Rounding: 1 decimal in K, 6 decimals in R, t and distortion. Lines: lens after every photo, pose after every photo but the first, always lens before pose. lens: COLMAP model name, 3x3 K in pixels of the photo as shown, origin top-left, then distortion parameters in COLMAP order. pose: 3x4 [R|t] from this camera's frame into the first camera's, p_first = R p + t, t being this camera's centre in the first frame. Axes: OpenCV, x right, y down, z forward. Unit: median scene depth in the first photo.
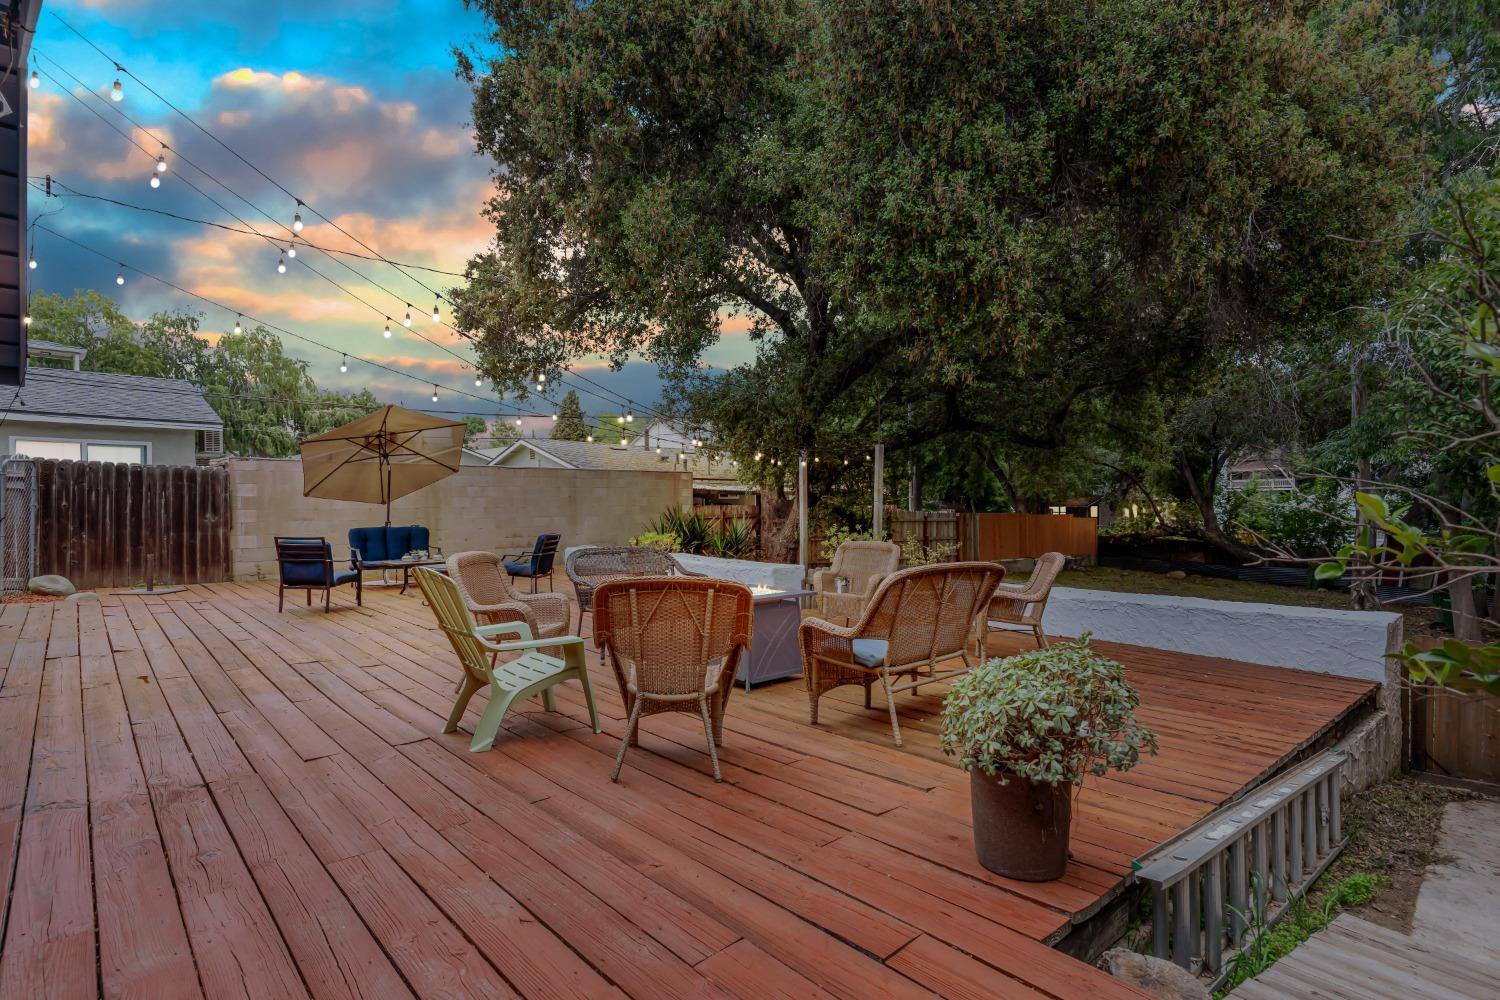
lens RADIAL K [[732.4, 0, 742.7], [0, 732.4, 495.6], [0, 0, 1]] dist [0.000921, 0.000104]
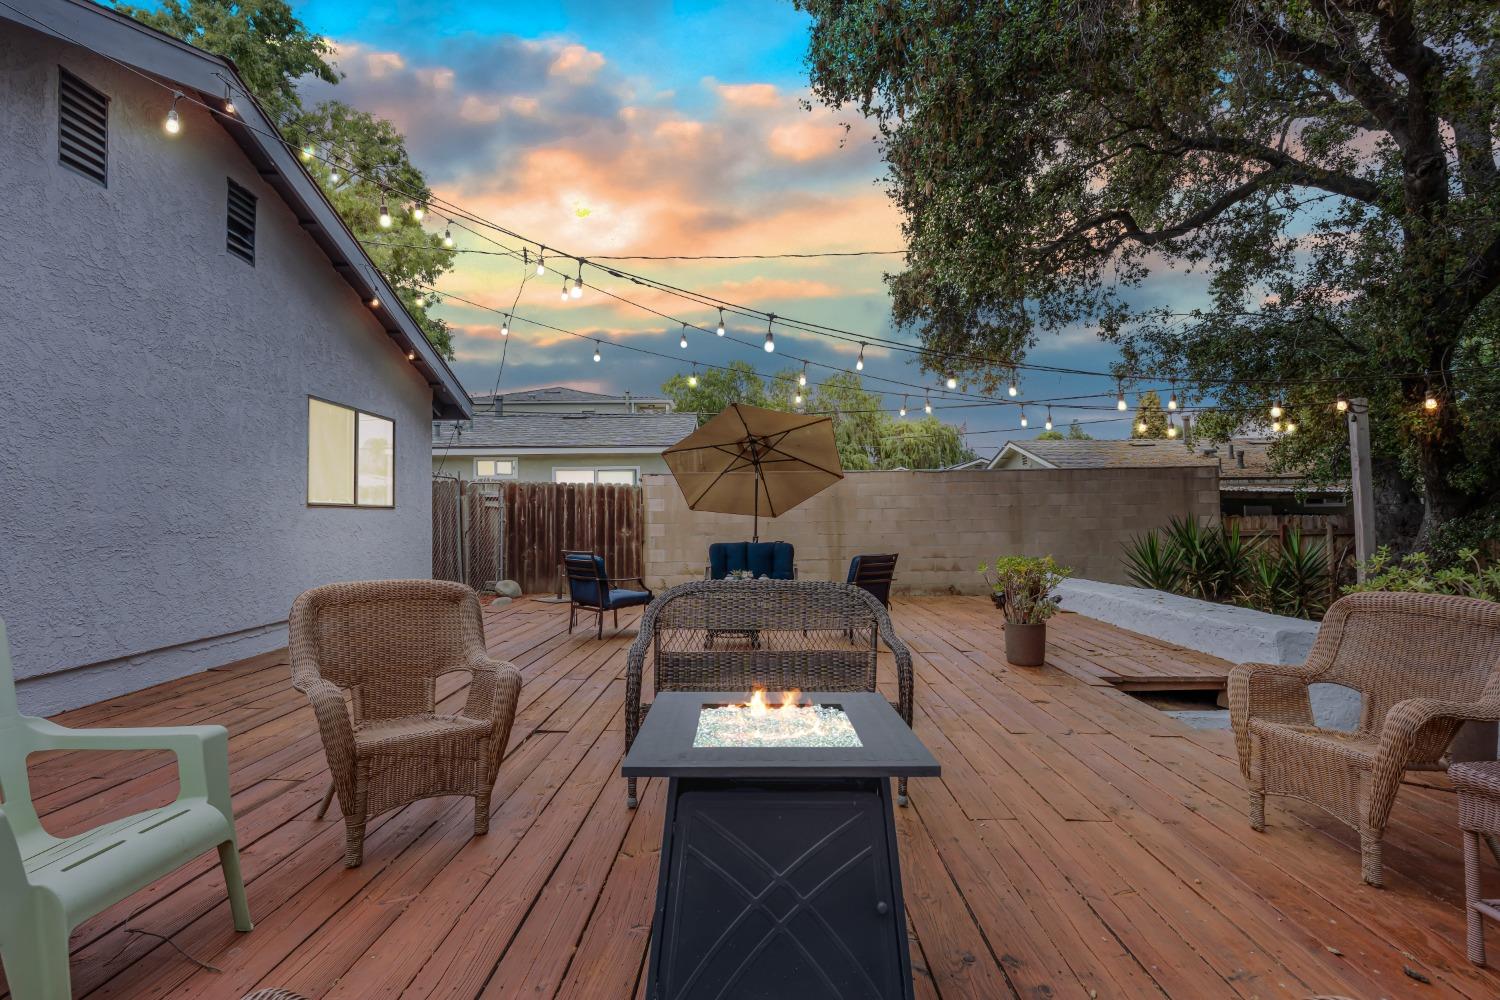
lens RADIAL K [[732.4, 0, 742.7], [0, 732.4, 495.6], [0, 0, 1]] dist [0.000921, 0.000104]
pose [[0.722911, -0.032329, -0.690184, 0.118546], [0.015317, 0.999409, -0.030771, 0.013025], [0.690771, 0.011673, 0.722979, 0.345447]]
